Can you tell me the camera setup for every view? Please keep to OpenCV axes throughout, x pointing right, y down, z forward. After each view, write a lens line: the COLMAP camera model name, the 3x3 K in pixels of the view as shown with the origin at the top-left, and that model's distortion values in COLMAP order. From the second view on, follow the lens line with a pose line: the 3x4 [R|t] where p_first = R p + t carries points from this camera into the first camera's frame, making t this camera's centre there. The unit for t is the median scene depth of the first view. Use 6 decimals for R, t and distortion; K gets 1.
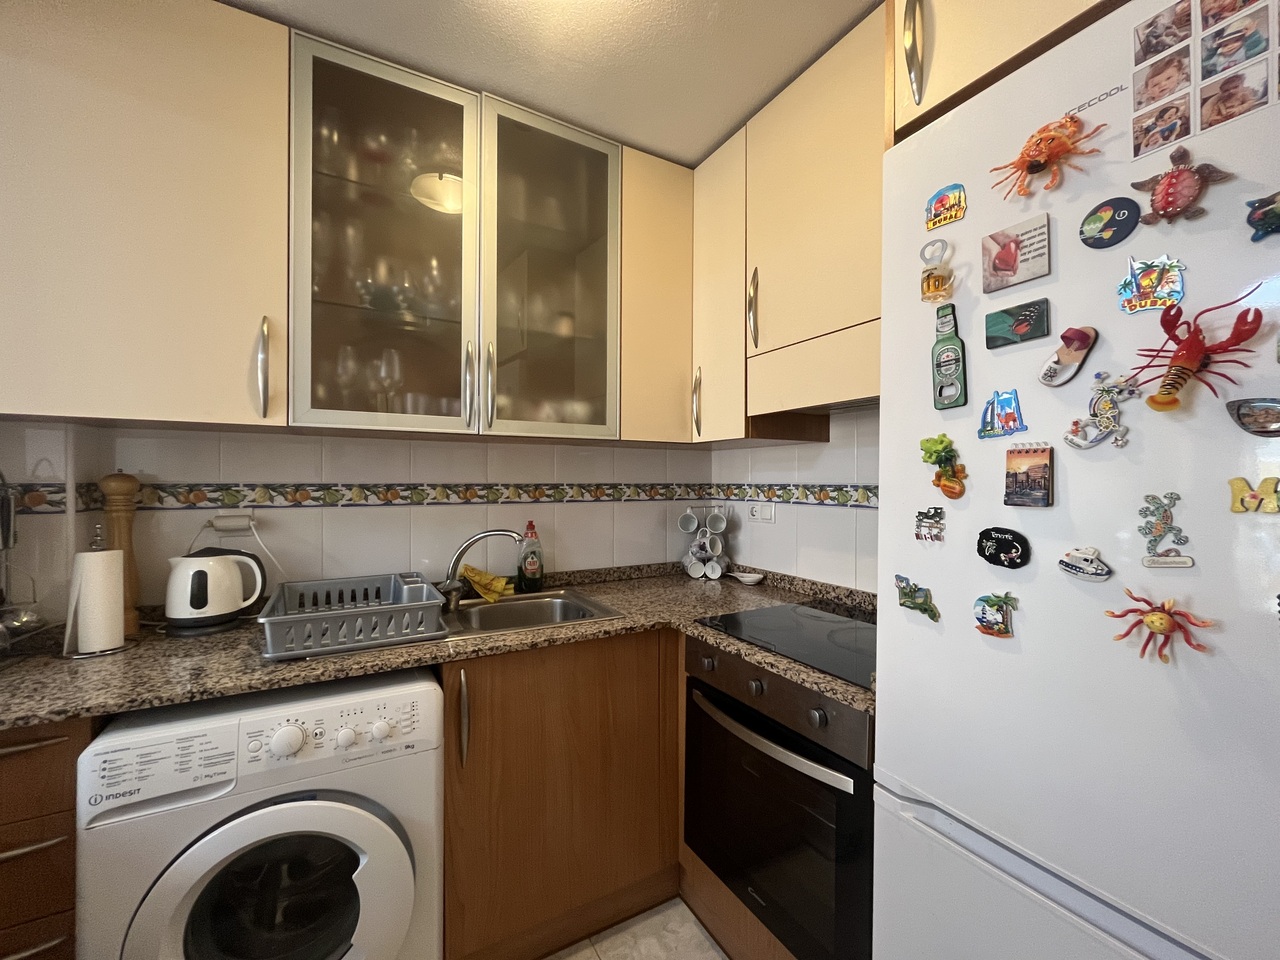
lens RADIAL K [[520.6, 0, 639.3], [0, 520.6, 480.0], [0, 0, 1]] dist [-0.001431, -0.000594]
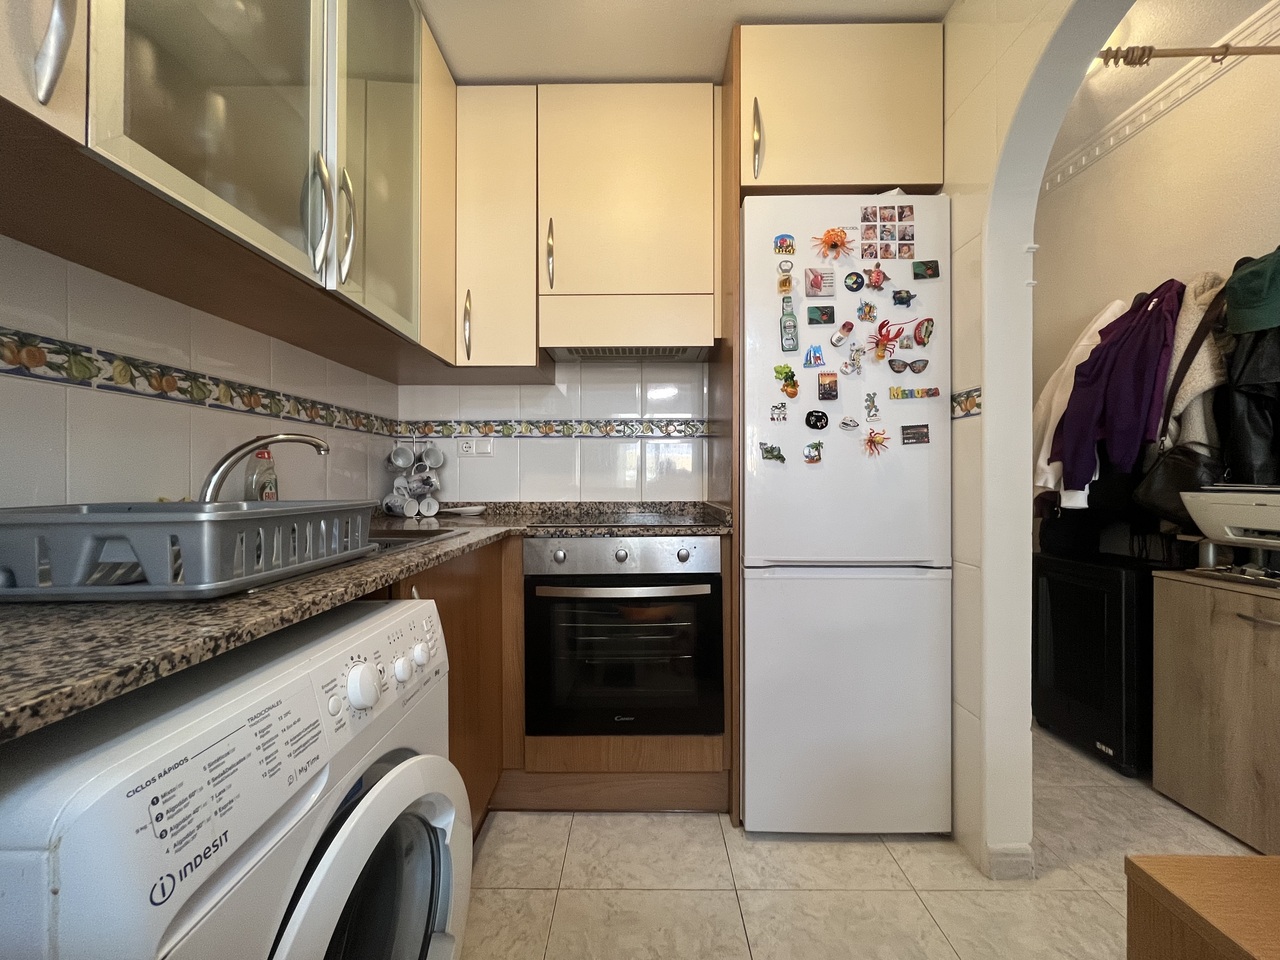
lens RADIAL K [[520.6, 0, 635.1], [0, 520.6, 478.8], [0, 0, 1]] dist [-0.001431, -0.000594]
pose [[0.502590, -0.004860, 0.864511, -1.108819], [0.003321, 0.999988, 0.003692, 0.266541], [-0.864518, 0.001015, 0.502600, 0.430443]]
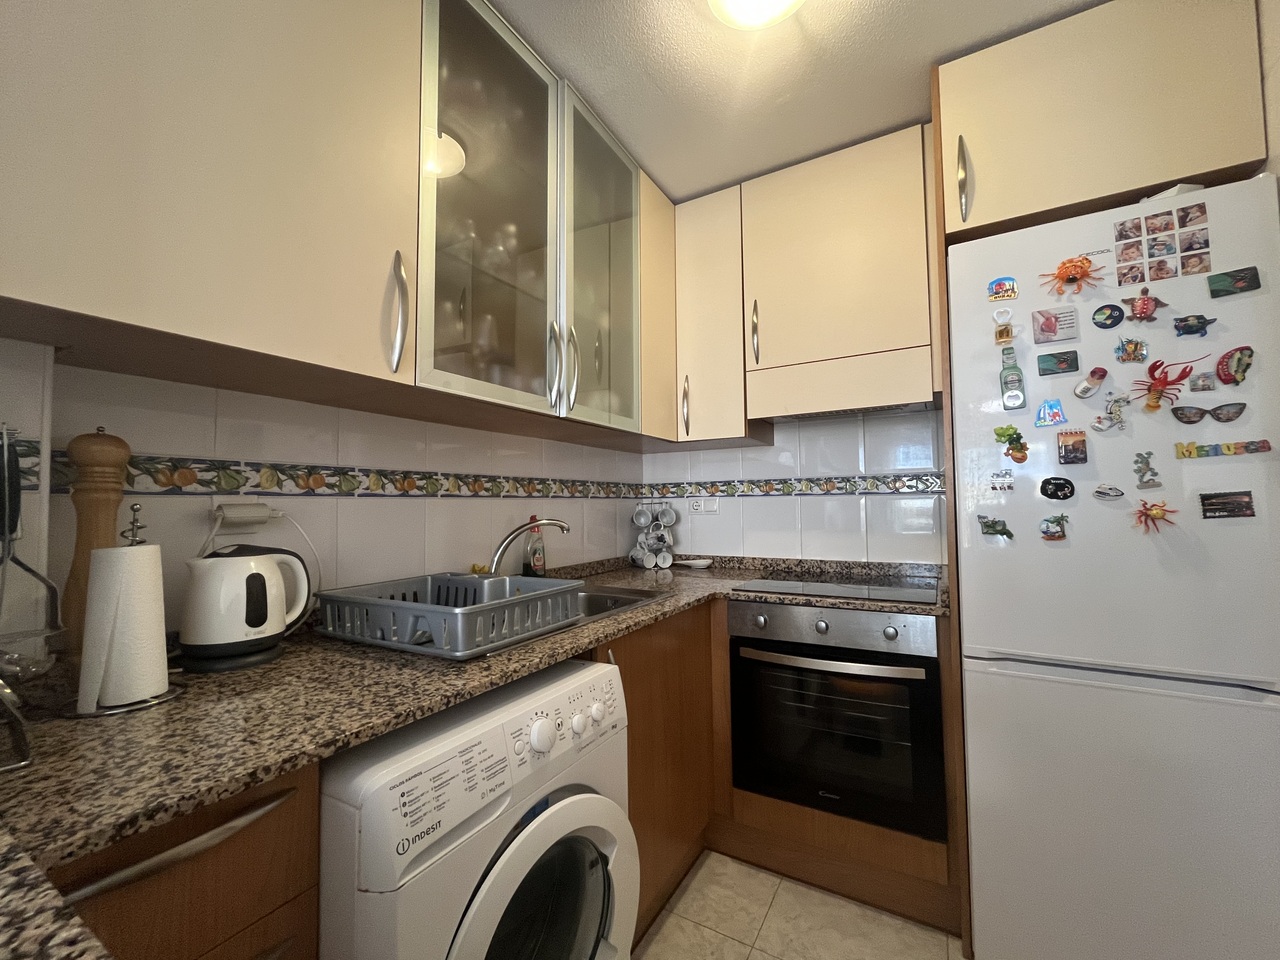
lens RADIAL K [[520.6, 0, 638.3], [0, 520.6, 479.6], [0, 0, 1]] dist [-0.001431, -0.000594]
pose [[0.864718, 0.009884, 0.502160, -1.038622], [0.015153, 0.998838, -0.045753, 0.118049], [-0.502029, 0.047173, 0.863563, 0.146476]]
